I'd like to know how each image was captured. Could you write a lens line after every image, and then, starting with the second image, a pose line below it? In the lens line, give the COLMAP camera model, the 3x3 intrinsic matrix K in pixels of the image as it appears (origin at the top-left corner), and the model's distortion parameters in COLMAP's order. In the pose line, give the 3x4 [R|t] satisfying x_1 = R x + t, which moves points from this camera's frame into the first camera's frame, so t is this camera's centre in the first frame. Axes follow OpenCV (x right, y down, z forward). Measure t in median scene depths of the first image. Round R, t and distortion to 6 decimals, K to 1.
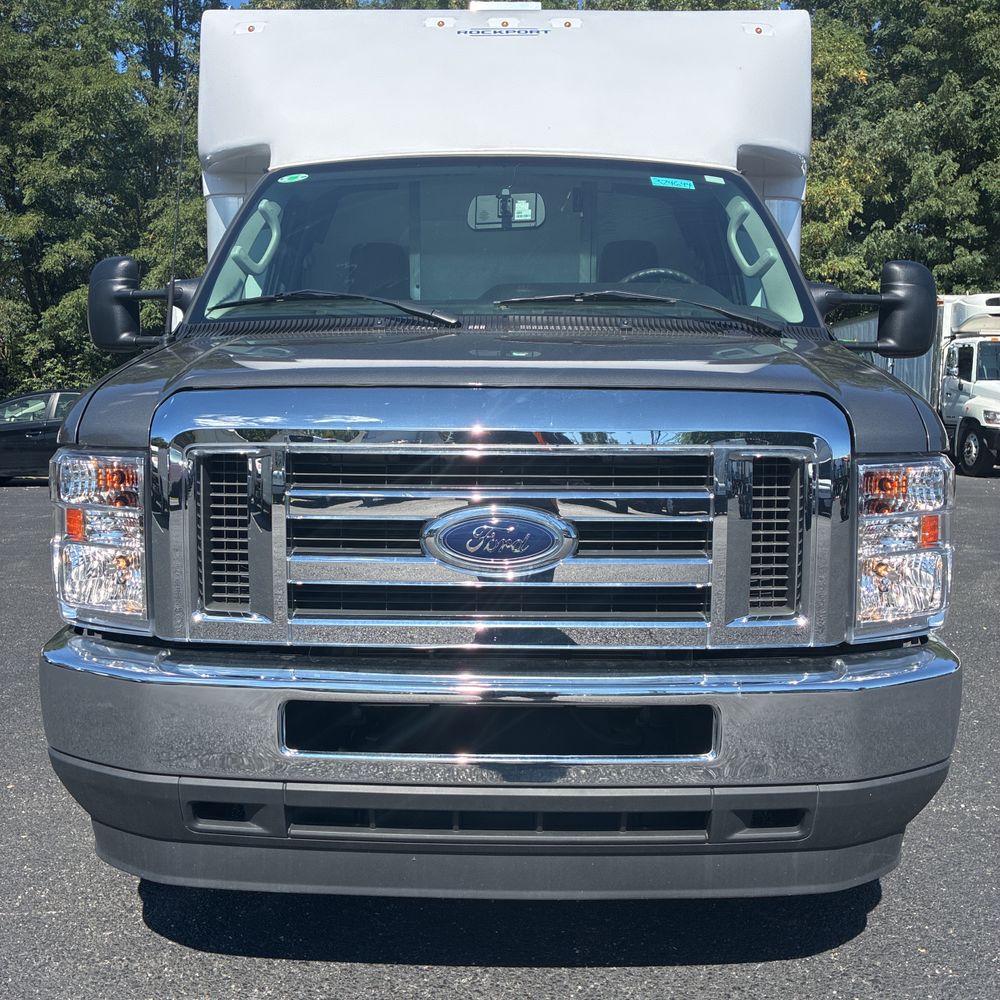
lens RADIAL K [[1015.2, 0, 500.0], [0, 1015.2, 500.0], [0, 0, 1]] dist [0.042954, -0.050038]
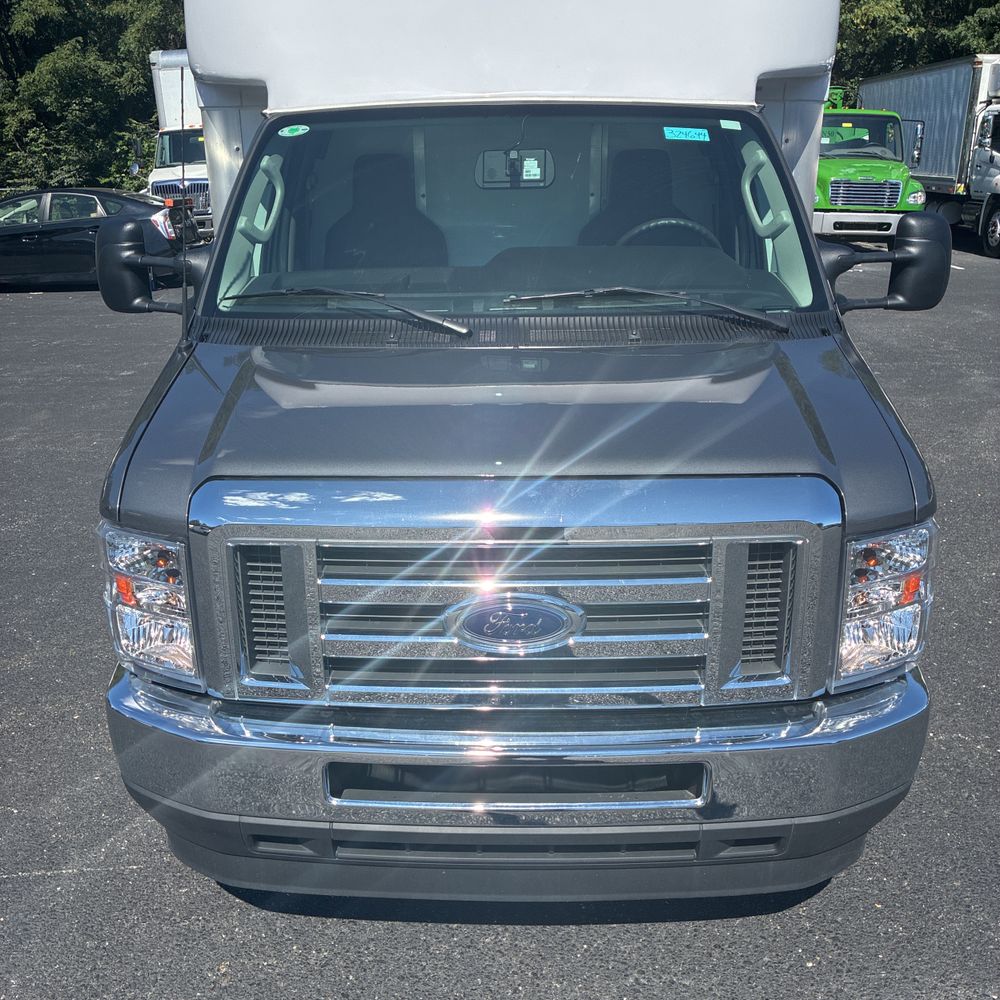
lens RADIAL K [[1018.5, 0, 494.8], [0, 1018.5, 500.9], [0, 0, 1]] dist [0.015562, 0.002765]
pose [[0.999814, -0.012334, -0.014797, -0.002441], [0.015459, 0.972047, 0.234278, -0.239156], [0.011494, -0.234463, 0.972057, -0.027197]]
